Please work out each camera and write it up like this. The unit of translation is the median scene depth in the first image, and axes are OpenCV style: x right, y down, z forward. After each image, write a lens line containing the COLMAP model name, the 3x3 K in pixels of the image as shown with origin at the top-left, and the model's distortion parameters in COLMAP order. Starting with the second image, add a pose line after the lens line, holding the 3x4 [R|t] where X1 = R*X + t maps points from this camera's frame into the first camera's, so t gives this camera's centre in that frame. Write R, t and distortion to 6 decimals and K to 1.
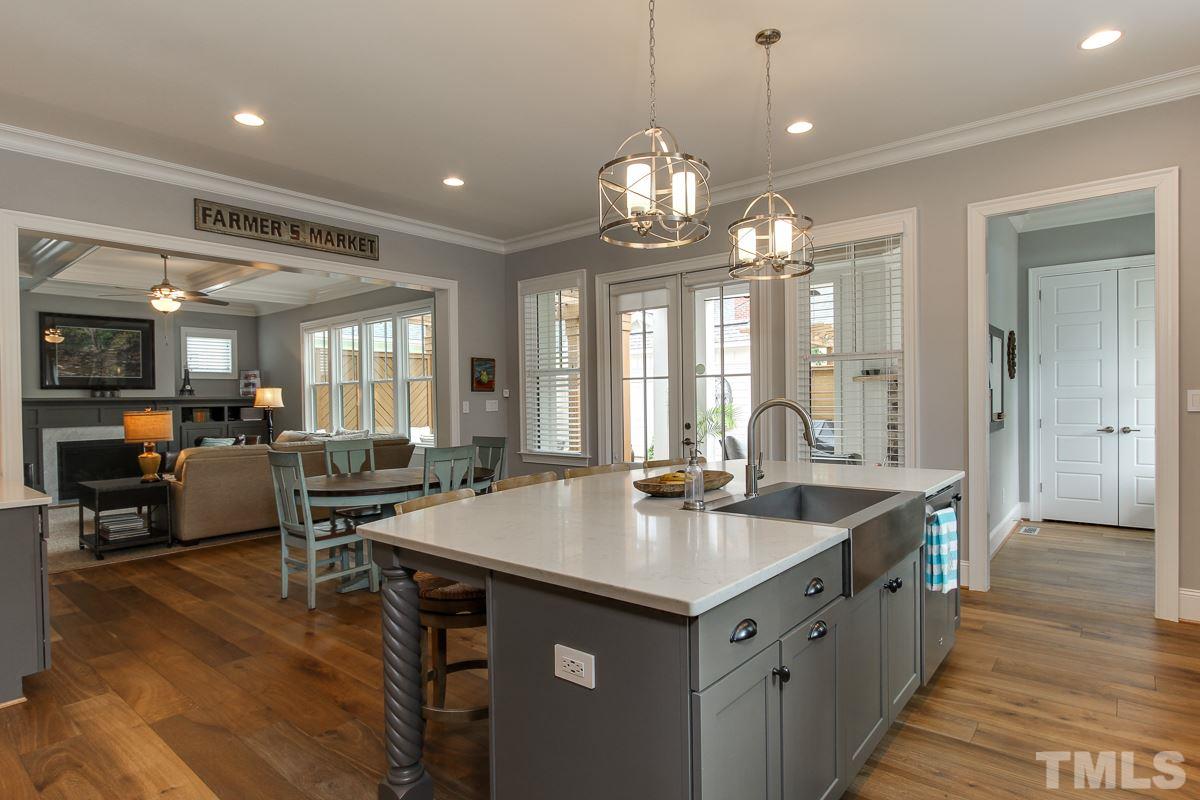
lens RADIAL K [[634.2, 0, 600.9], [0, 634.2, 402.2], [0, 0, 1]] dist [-0.001945, -0.000189]
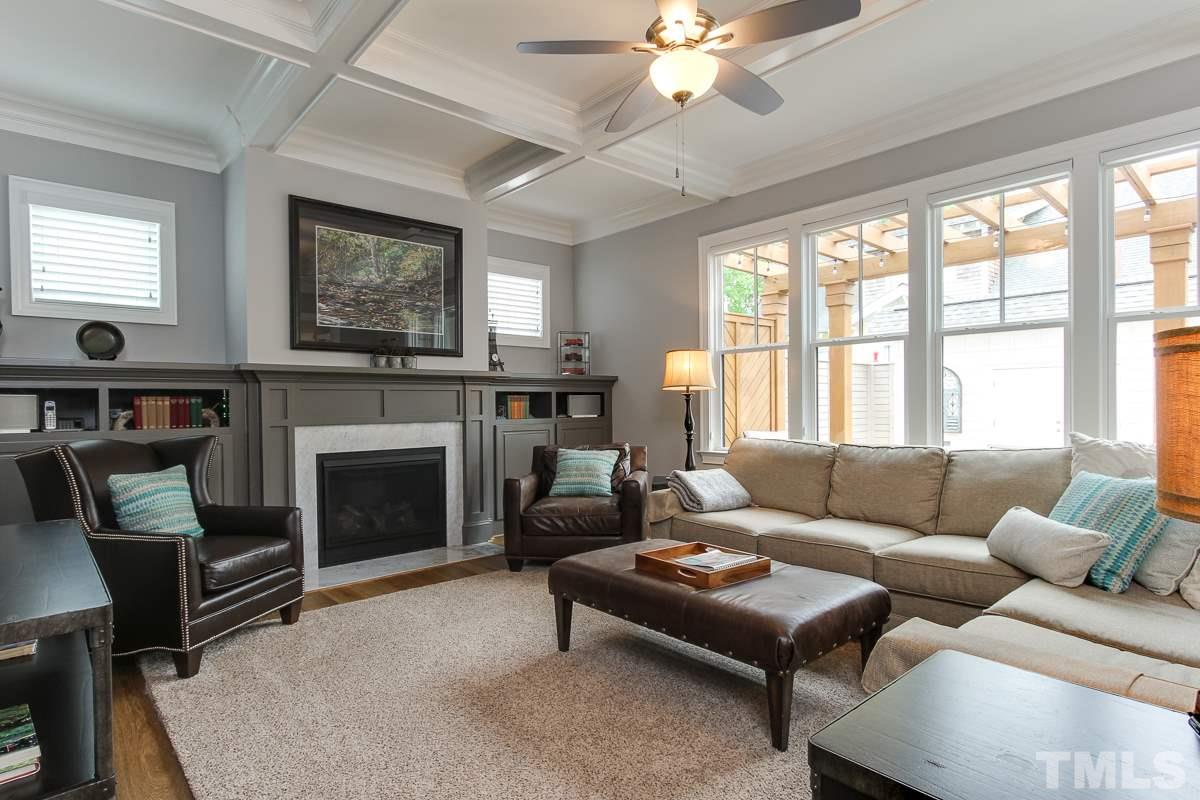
lens RADIAL K [[634.2, 0, 599.0], [0, 634.2, 403.8], [0, 0, 1]] dist [-0.001945, -0.000189]
pose [[0.989018, 0.007095, -0.147624, -0.528601], [-0.007826, 0.999960, -0.004372, 0.022073], [0.147587, 0.005480, 0.989034, 0.498946]]
